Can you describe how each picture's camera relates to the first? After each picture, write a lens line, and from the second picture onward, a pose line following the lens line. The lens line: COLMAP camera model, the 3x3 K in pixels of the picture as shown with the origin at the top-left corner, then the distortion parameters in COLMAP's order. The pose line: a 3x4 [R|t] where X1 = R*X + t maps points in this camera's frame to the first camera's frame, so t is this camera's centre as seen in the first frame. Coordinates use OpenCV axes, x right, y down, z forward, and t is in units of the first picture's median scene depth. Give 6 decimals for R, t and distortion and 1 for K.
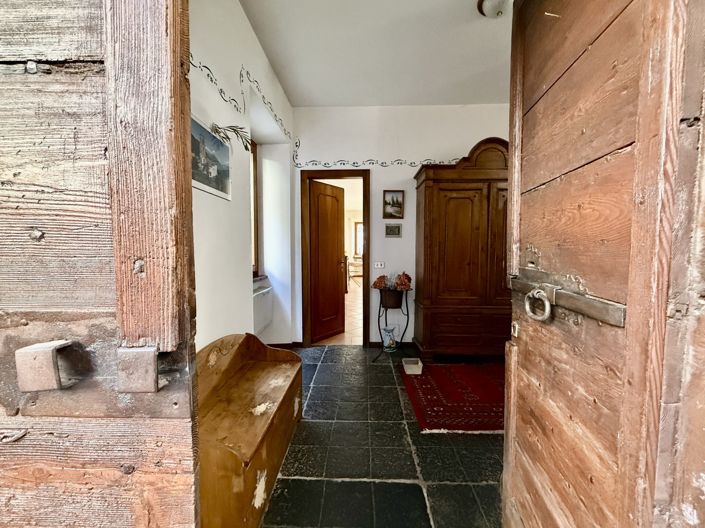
lens RADIAL K [[283.1, 0, 354.3], [0, 283.1, 260.1], [0, 0, 1]] dist [0.001273, 0.000009]
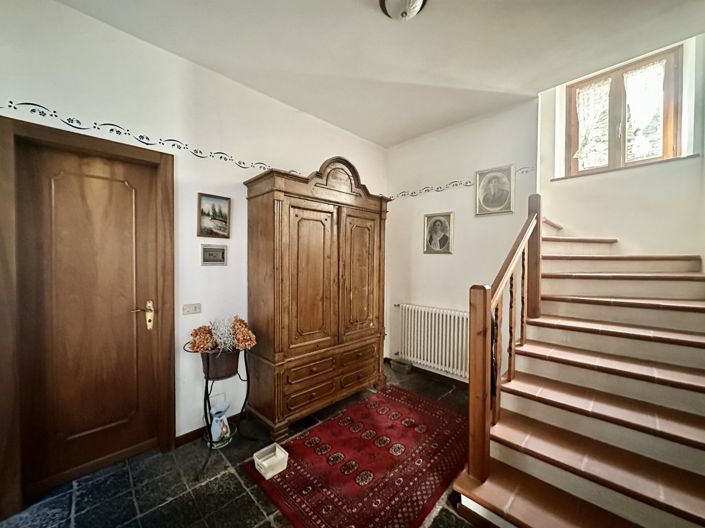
lens RADIAL K [[279.2, 0, 352.6], [0, 279.2, 263.3], [0, 0, 1]] dist [-0.007848, 0.000661]
pose [[0.690719, -0.003355, 0.723115, -0.113971], [0.026886, 0.999417, -0.021045, -0.063290], [-0.722623, 0.033977, 0.690407, 0.314258]]
